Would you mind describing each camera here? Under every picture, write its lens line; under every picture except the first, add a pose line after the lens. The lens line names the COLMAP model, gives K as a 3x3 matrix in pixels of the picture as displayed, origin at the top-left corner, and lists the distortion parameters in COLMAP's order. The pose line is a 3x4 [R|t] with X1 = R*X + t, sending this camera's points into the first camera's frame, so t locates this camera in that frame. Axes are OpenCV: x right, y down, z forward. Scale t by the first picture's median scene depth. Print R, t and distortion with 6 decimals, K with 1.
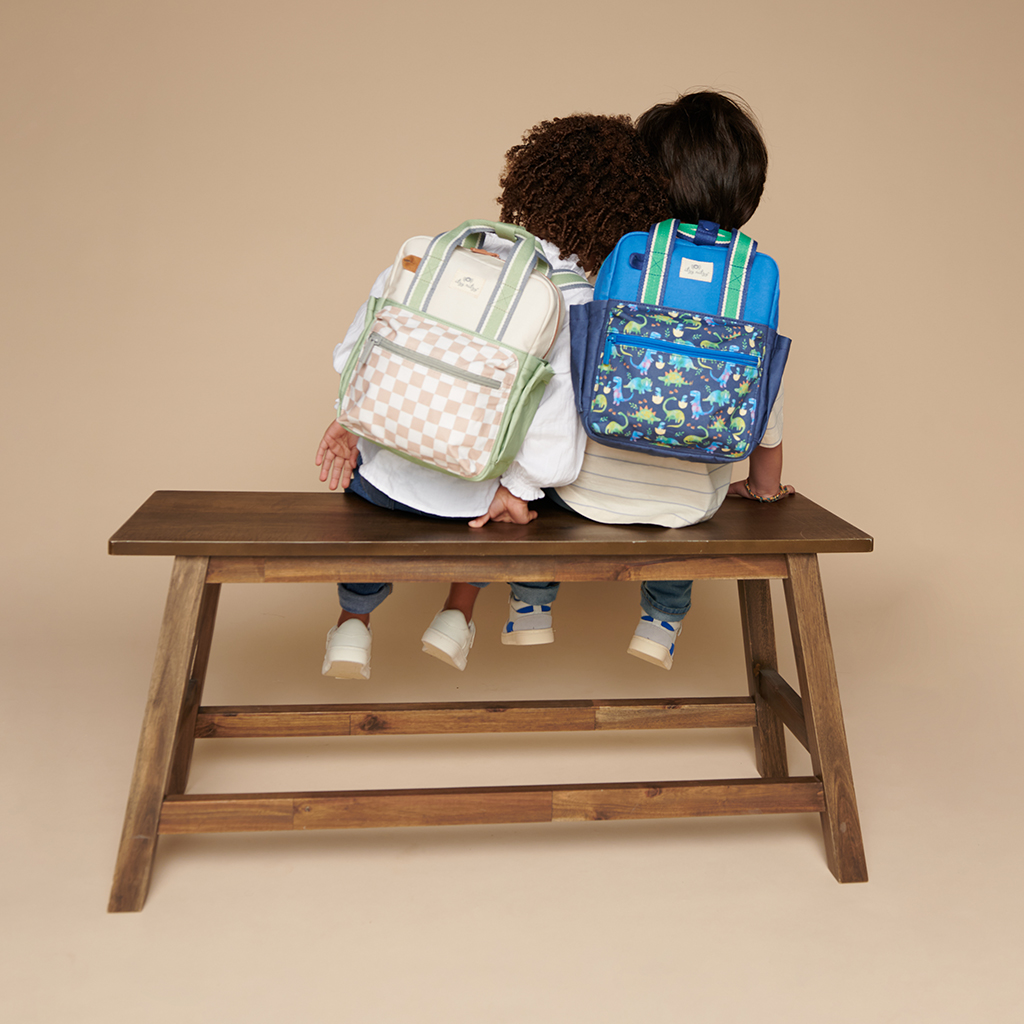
lens RADIAL K [[1054.2, 0, 533.3], [0, 1054.2, 367.8], [0, 0, 1]] dist [-0.023048, 0.000000]
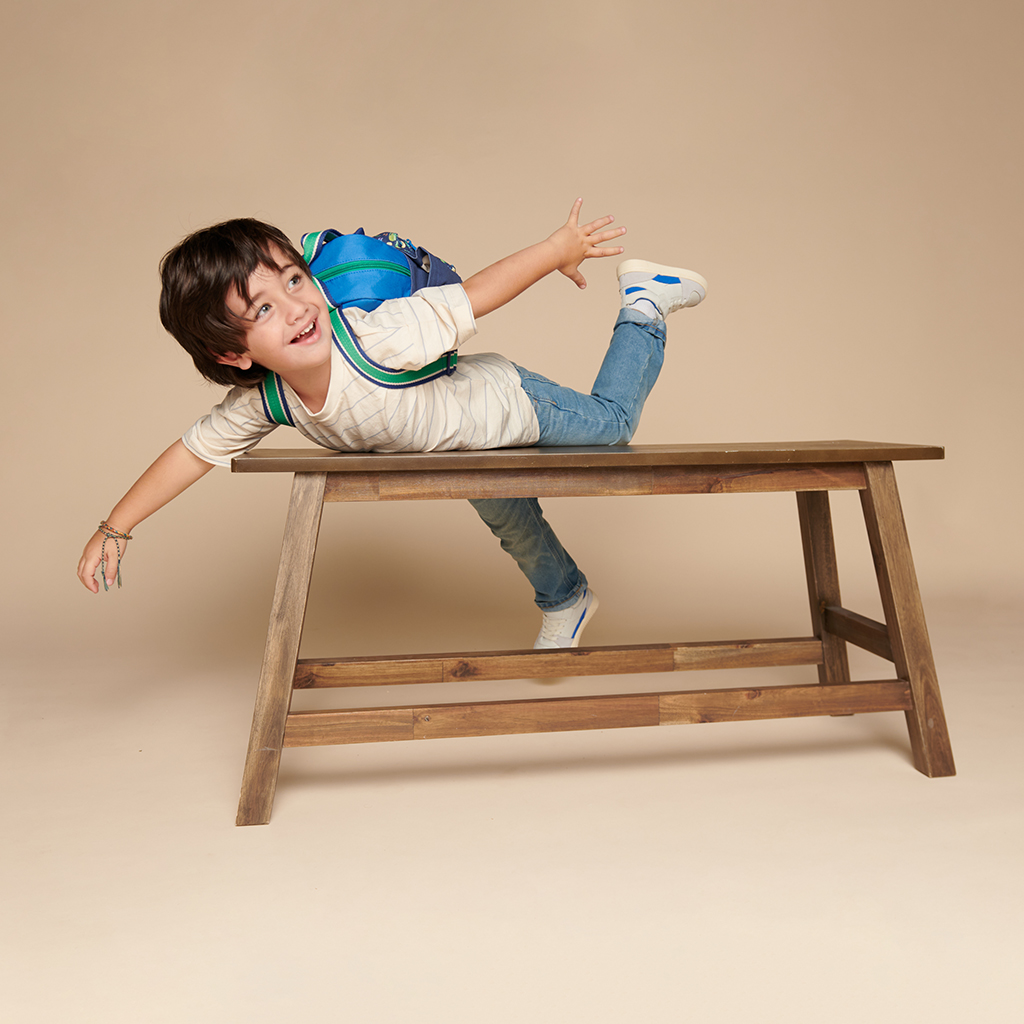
lens RADIAL K [[975.9, 0, 548.3], [0, 975.9, 423.4], [0, 0, 1]] dist [-0.026836, 0.000000]
pose [[0.998814, -0.034235, 0.034624, -0.114010], [0.035846, 0.998250, -0.047033, 0.172137], [-0.032954, 0.048219, 0.998293, 0.024242]]
